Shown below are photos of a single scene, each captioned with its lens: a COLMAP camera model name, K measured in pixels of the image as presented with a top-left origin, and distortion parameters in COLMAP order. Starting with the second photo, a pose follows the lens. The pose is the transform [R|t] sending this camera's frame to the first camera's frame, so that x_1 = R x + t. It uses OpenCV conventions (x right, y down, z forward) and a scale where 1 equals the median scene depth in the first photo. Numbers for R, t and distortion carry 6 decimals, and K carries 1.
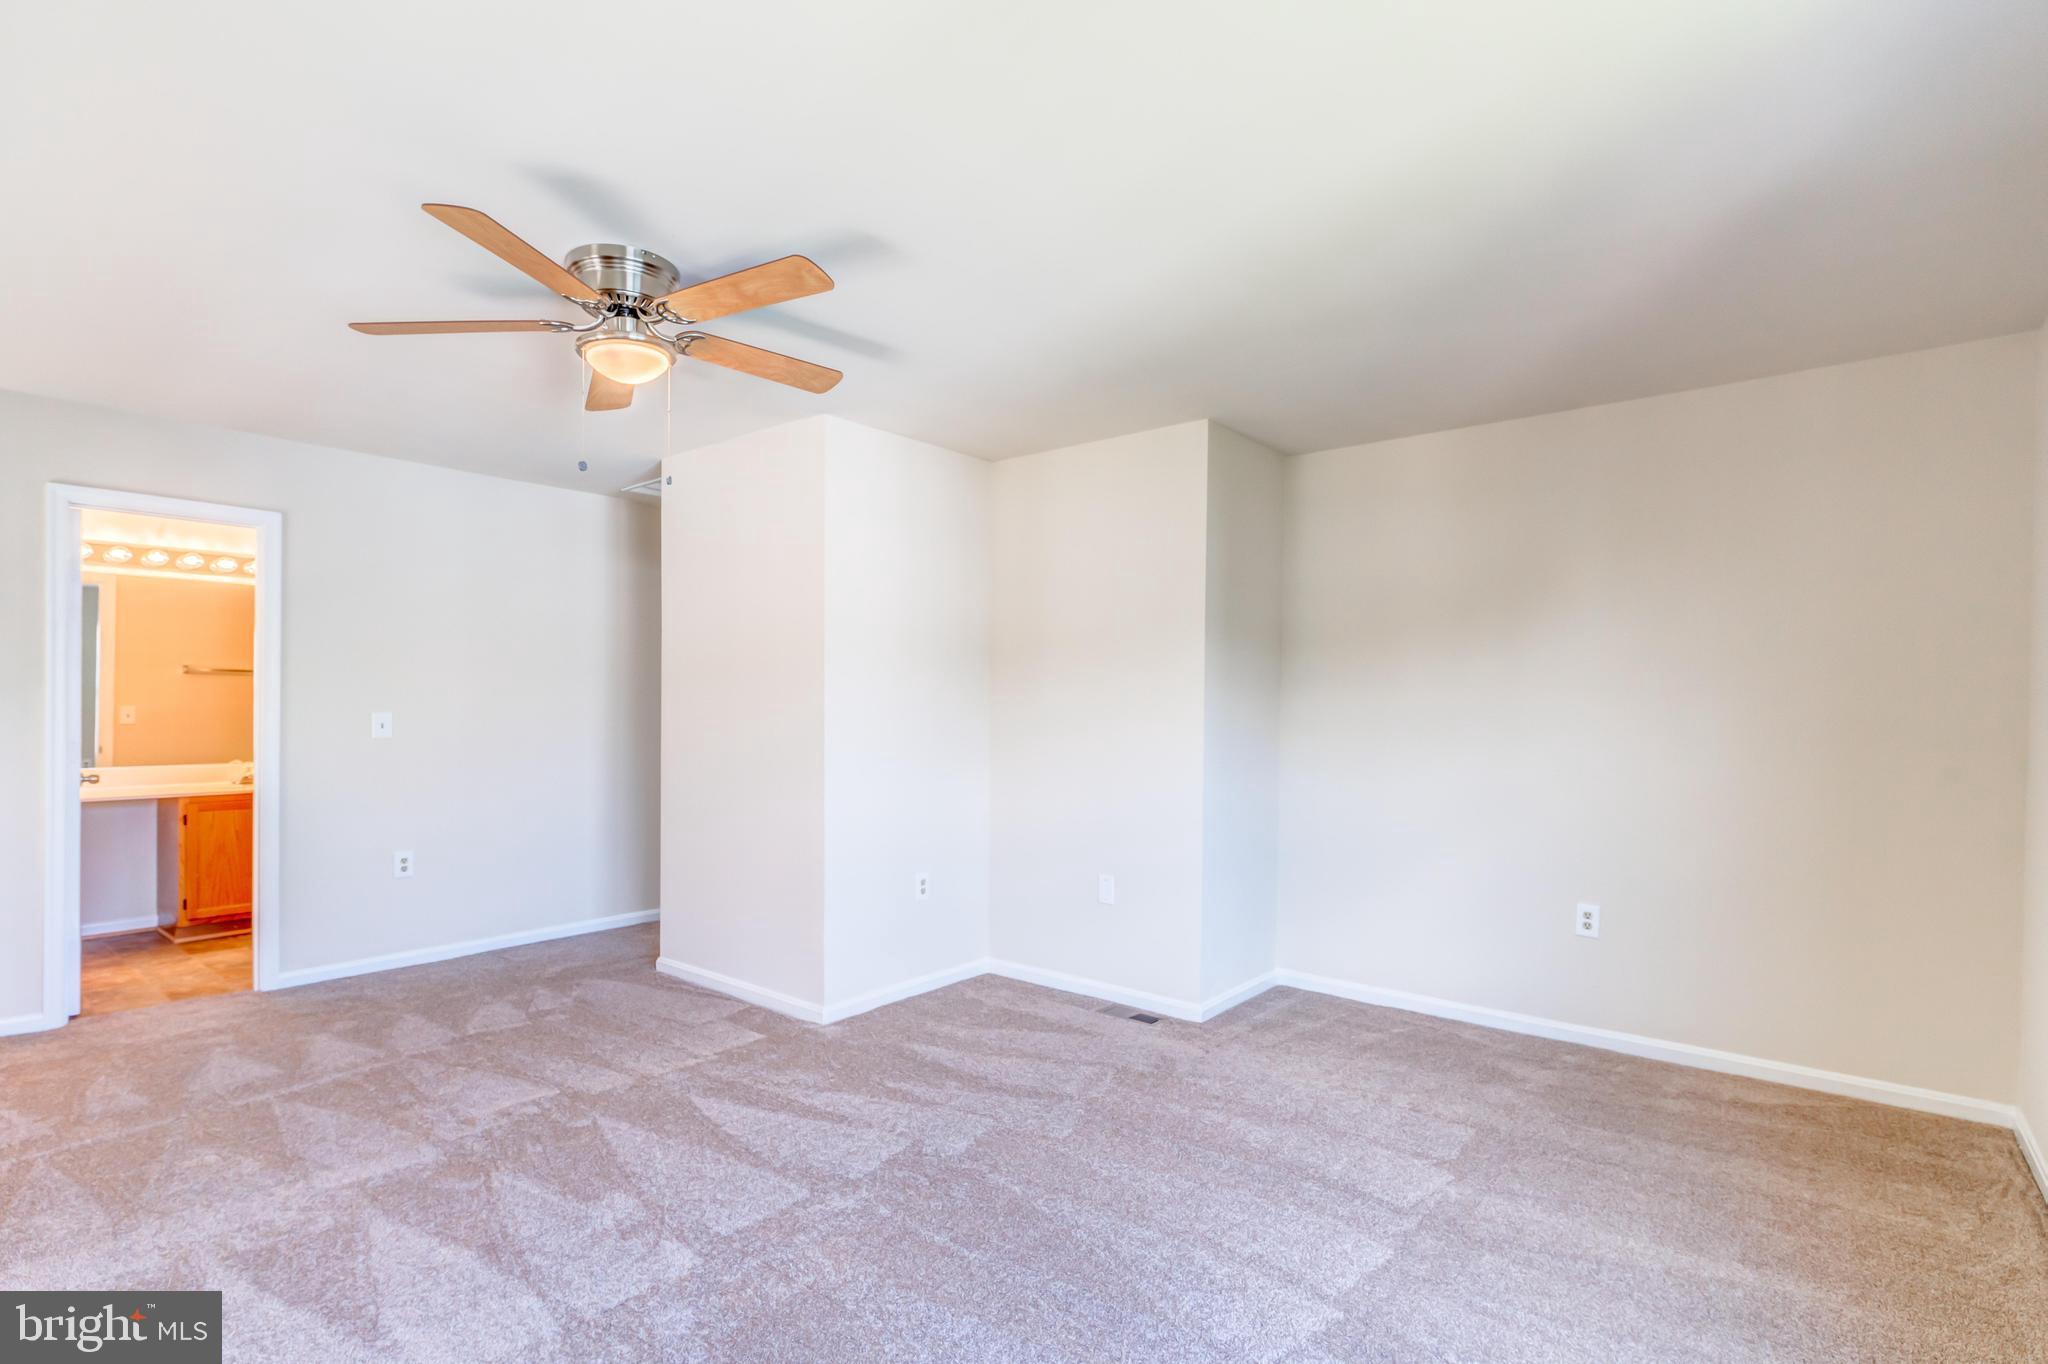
lens RADIAL K [[966.9, 0, 1043.8], [0, 966.9, 677.4], [0, 0, 1]] dist [0.008866, 0.000120]
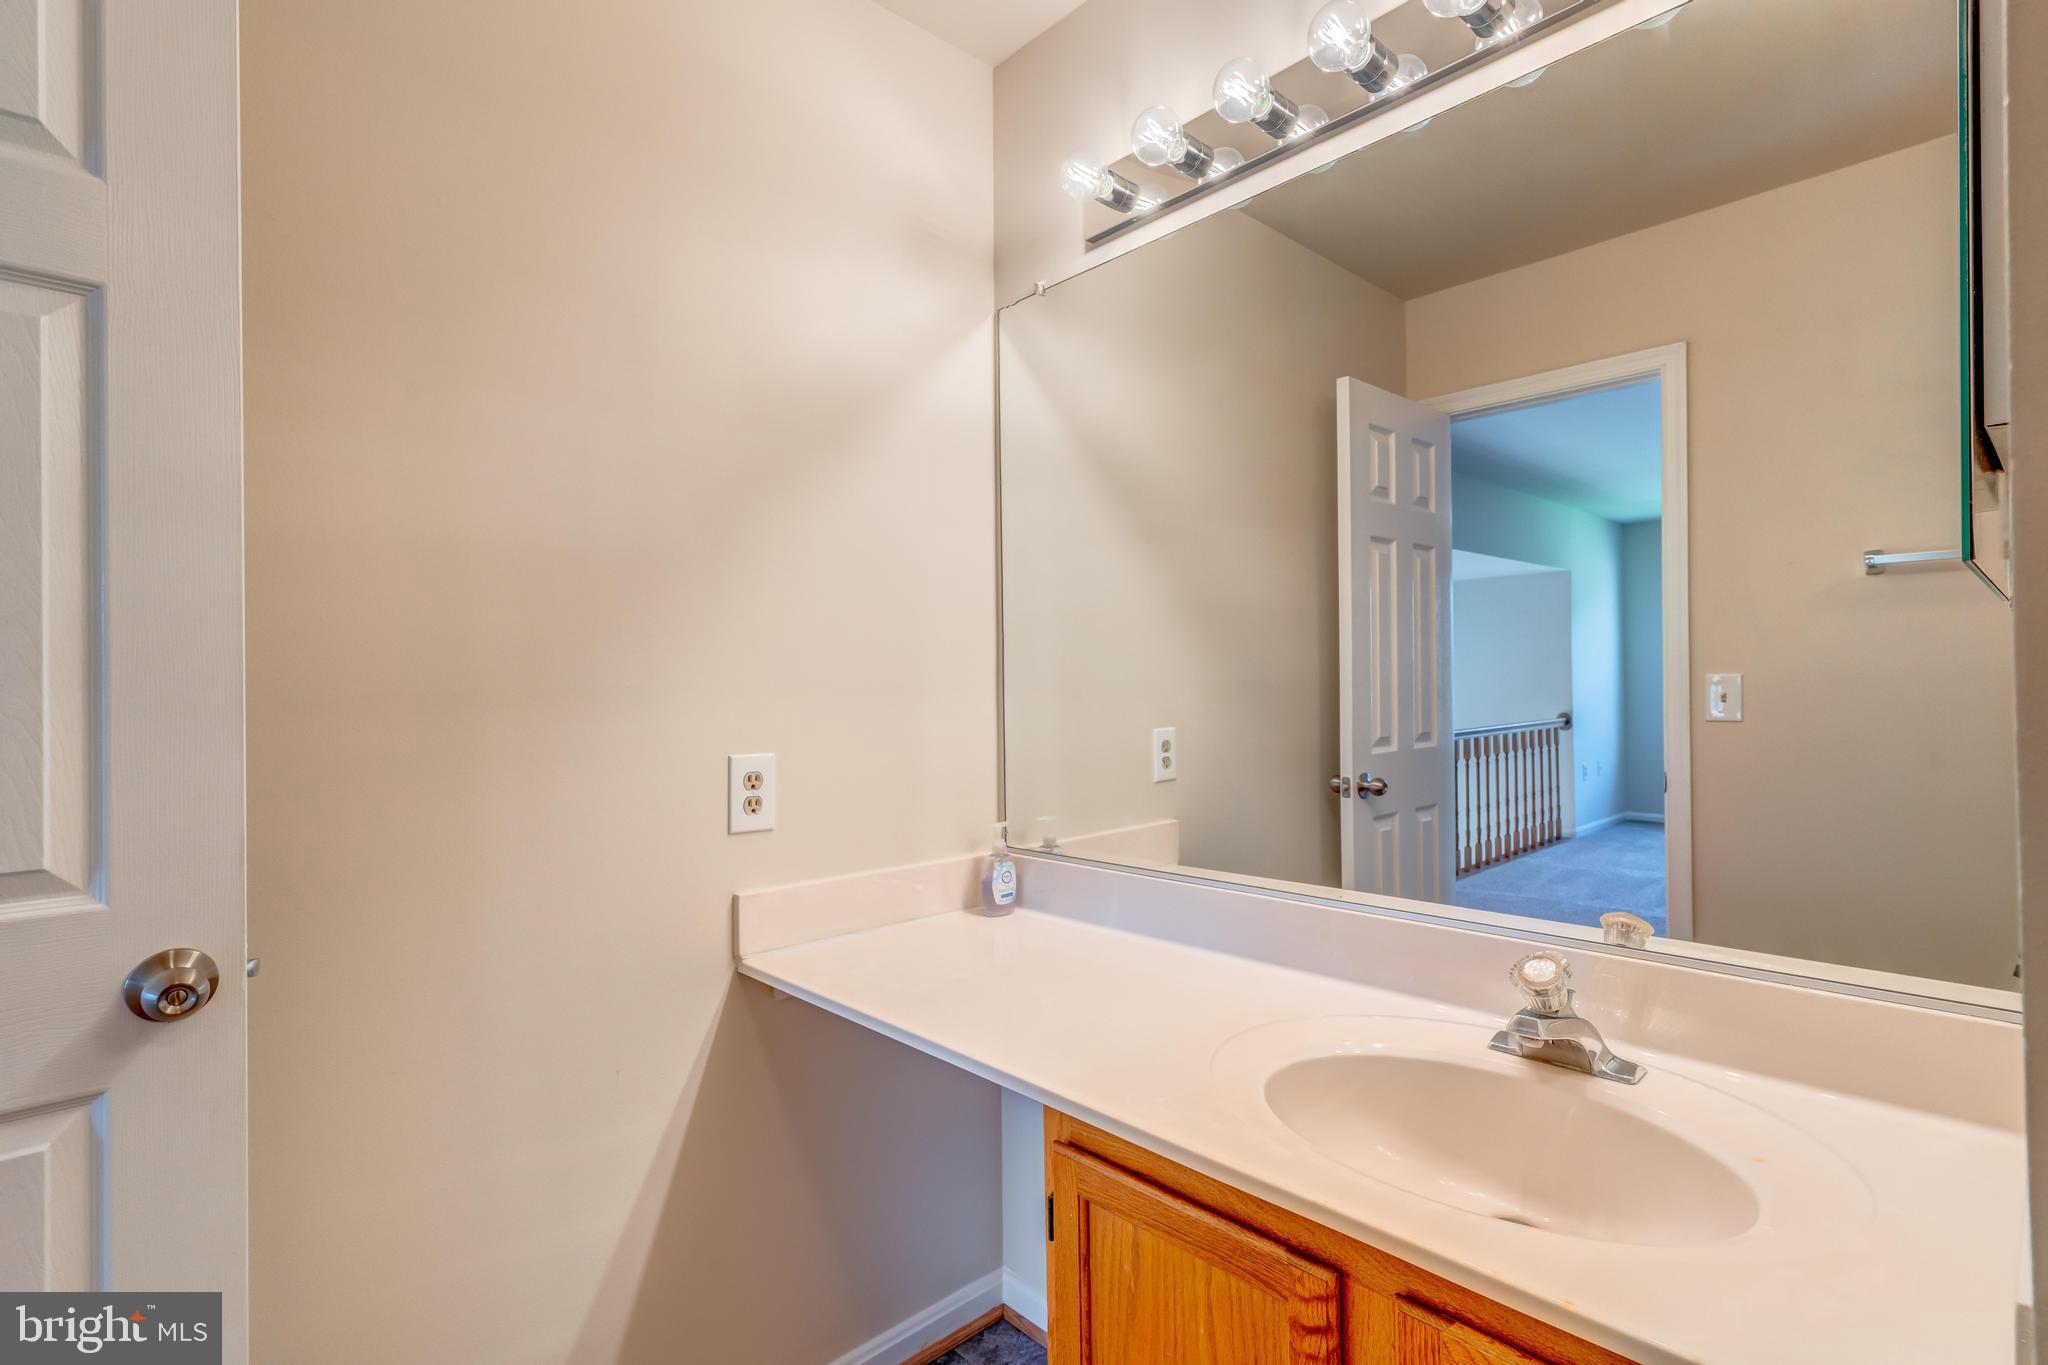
lens RADIAL K [[966.9, 0, 1043.8], [0, 966.9, 677.9], [0, 0, 1]] dist [0.008866, 0.000120]
pose [[-0.142350, 0.007973, -0.989784, -0.606908], [0.025344, 0.999669, 0.004408, 0.026959], [0.989492, -0.024457, -0.142505, 0.912206]]
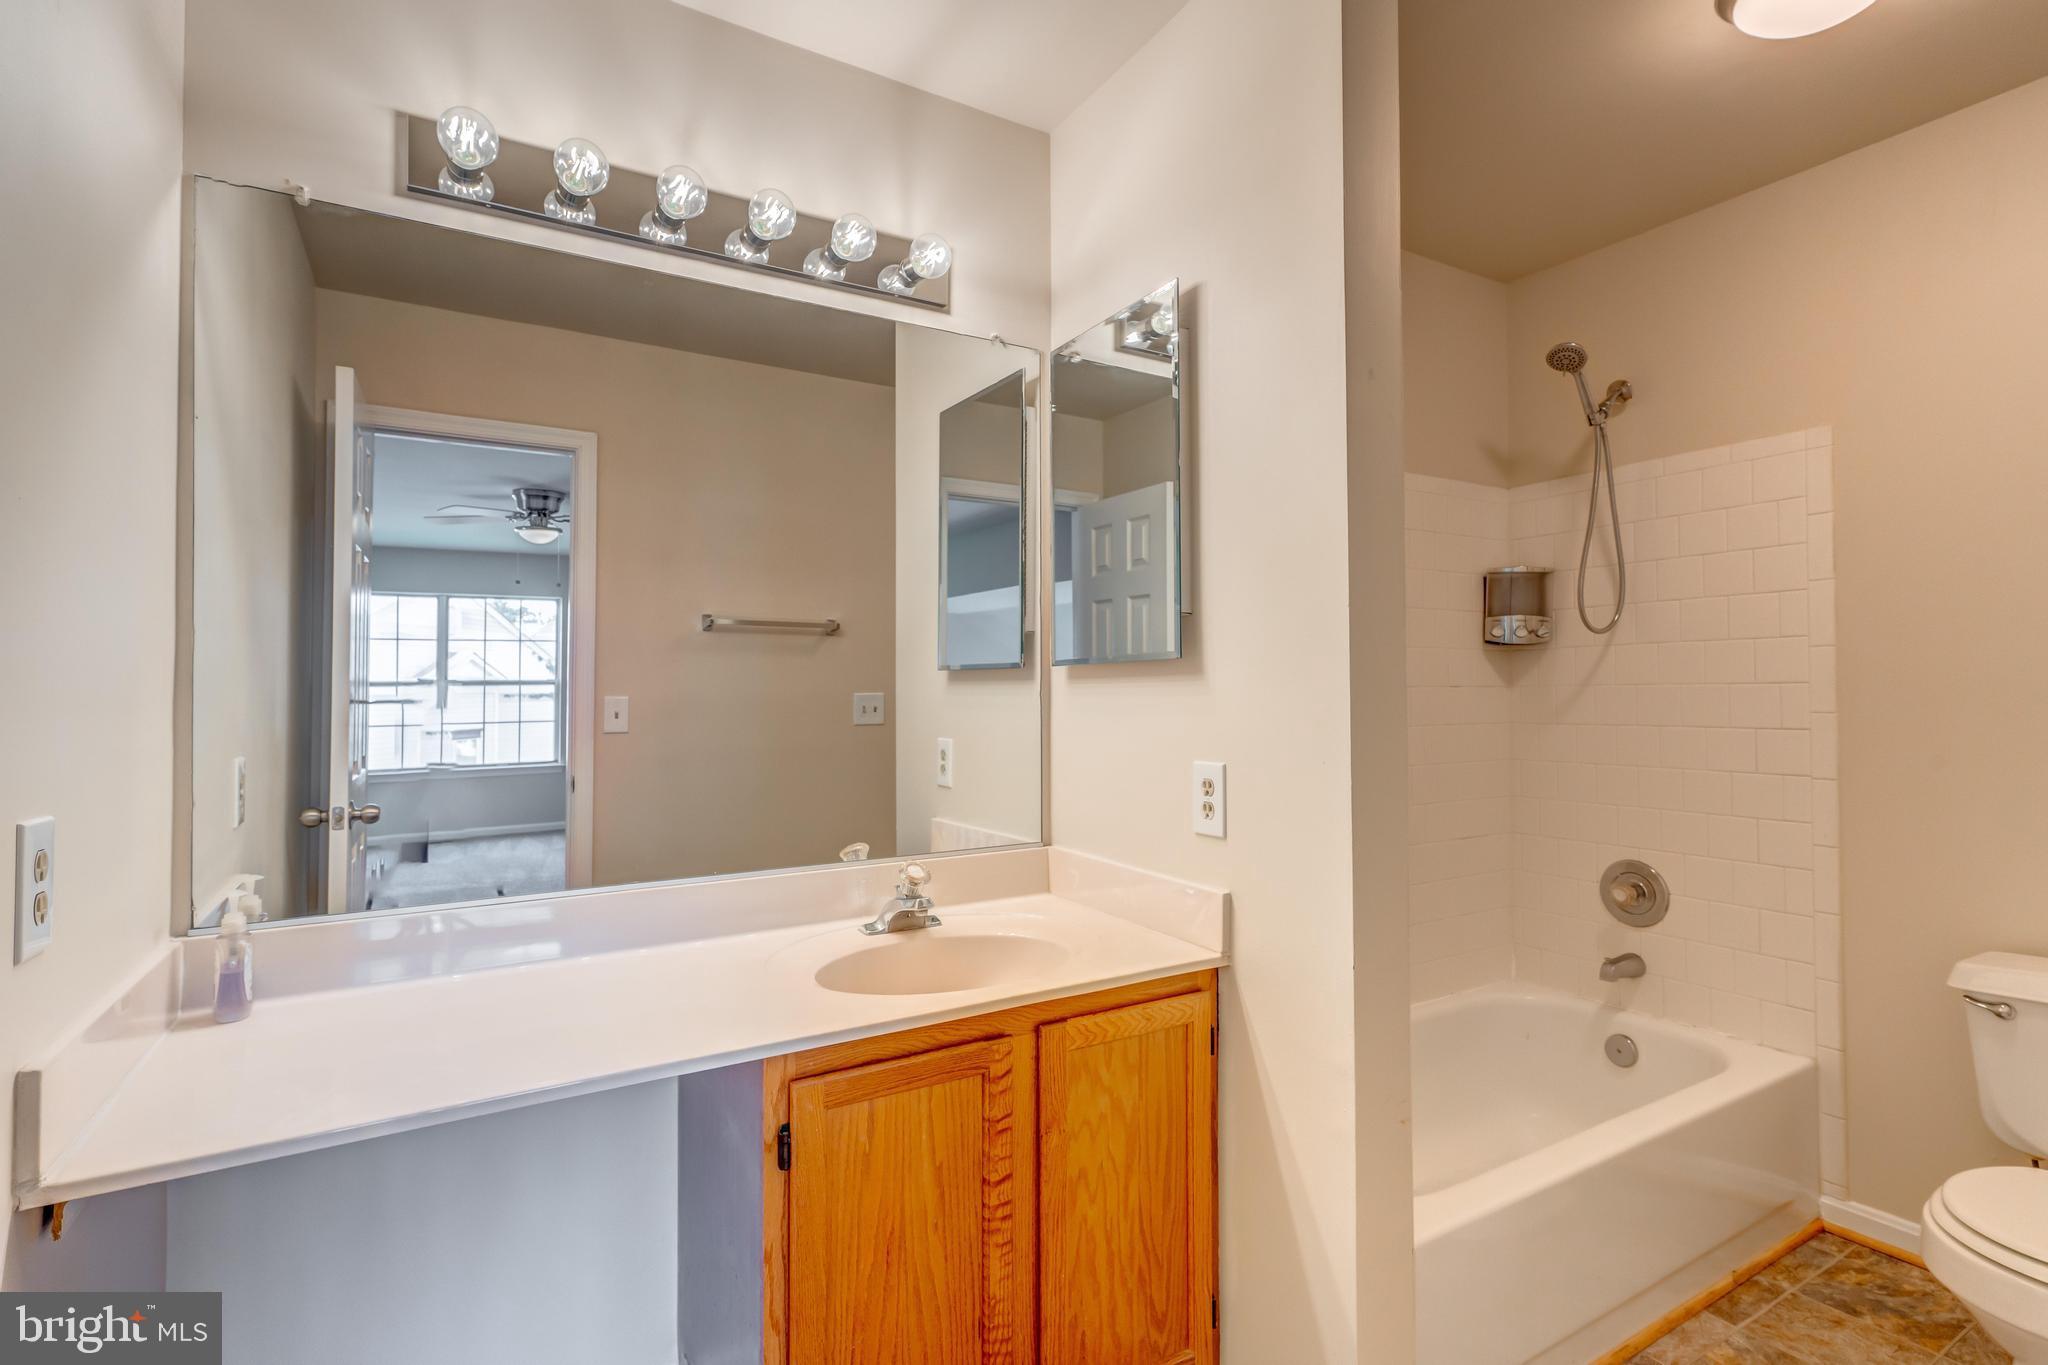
lens RADIAL K [[973.2, 0, 1024.0], [0, 973.2, 682.5], [0, 0, 1]] dist [-0.045467, 0.000119]
pose [[0.933560, -0.004660, -0.358391, -0.661930], [0.004220, 0.999989, -0.002010, 0.028578], [0.358397, 0.000365, 0.933569, 0.714826]]
